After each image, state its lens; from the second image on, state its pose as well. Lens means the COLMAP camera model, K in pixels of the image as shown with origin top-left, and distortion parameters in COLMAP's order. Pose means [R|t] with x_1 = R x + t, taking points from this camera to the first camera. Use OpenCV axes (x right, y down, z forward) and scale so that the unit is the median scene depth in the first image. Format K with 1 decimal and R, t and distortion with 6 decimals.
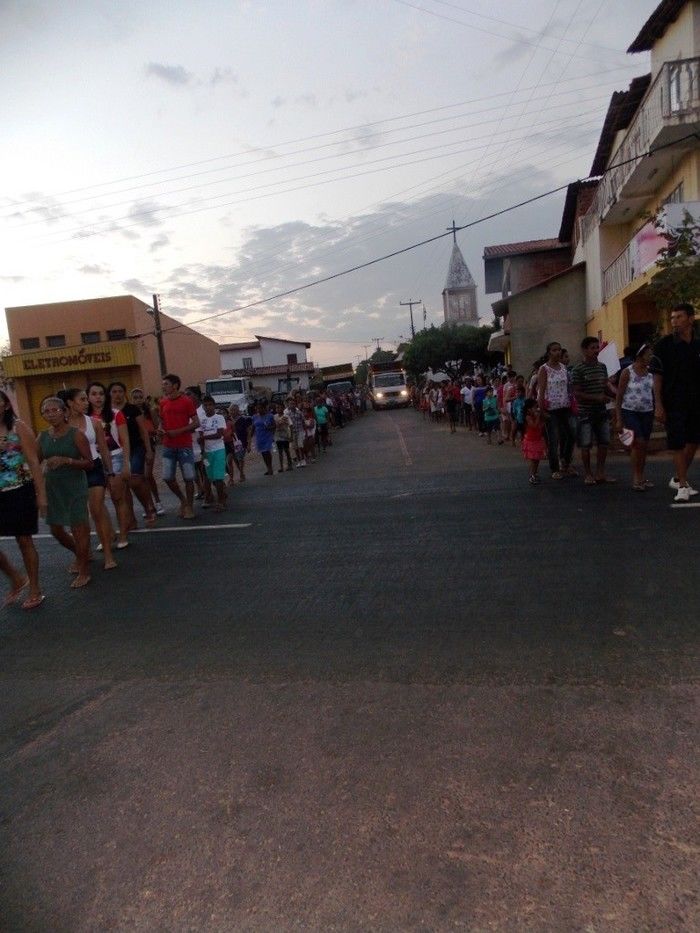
lens RADIAL K [[634.2, 0, 324.6], [0, 634.2, 465.3], [0, 0, 1]] dist [-0.032096, 0.006829]
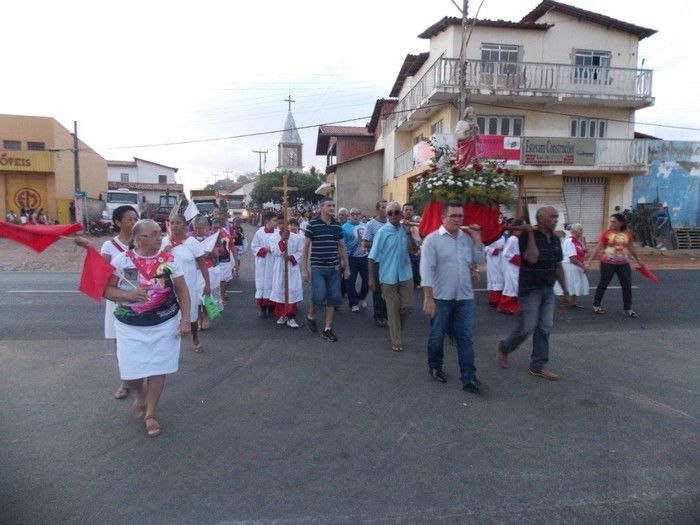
lens RADIAL K [[491.9, 0, 348.8], [0, 491.9, 227.5], [0, 0, 1]] dist [-0.002058, -0.050766]
pose [[0.929948, 0.097993, 0.354393, -0.071388], [-0.066582, 0.992778, -0.099796, 0.006970], [-0.361613, 0.069209, 0.929756, -0.093998]]
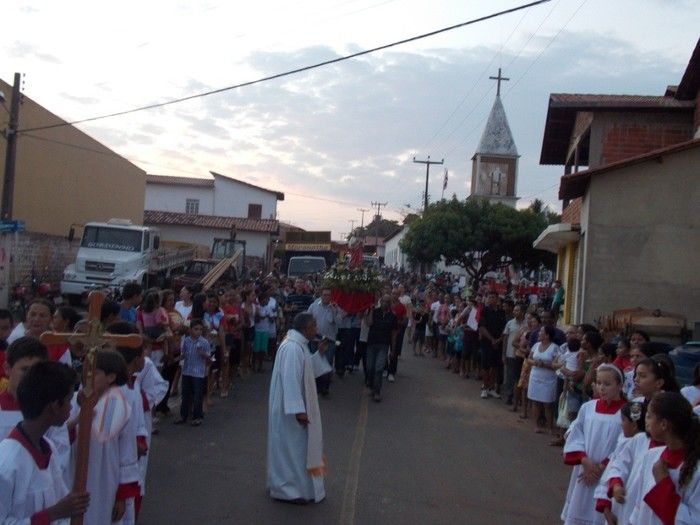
lens RADIAL K [[766.3, 0, 324.9], [0, 766.3, 260.1], [0, 0, 1]] dist [0.019098, -0.004540]
pose [[0.986468, 0.163056, 0.017111, 0.034930], [-0.160182, 0.980776, -0.111445, -0.047520], [-0.034953, 0.107196, 0.993623, 0.228940]]
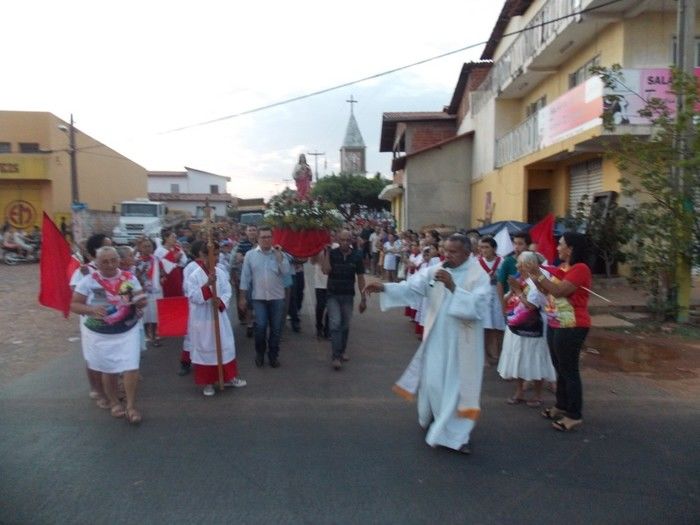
lens RADIAL K [[467.2, 0, 330.4], [0, 467.2, 254.5], [0, 0, 1]] dist [0.002630, 0.000062]
pose [[0.979479, 0.074834, 0.187138, 0.011868], [-0.067315, 0.996661, -0.046222, -0.031483], [-0.189972, 0.032676, 0.981246, 0.163933]]
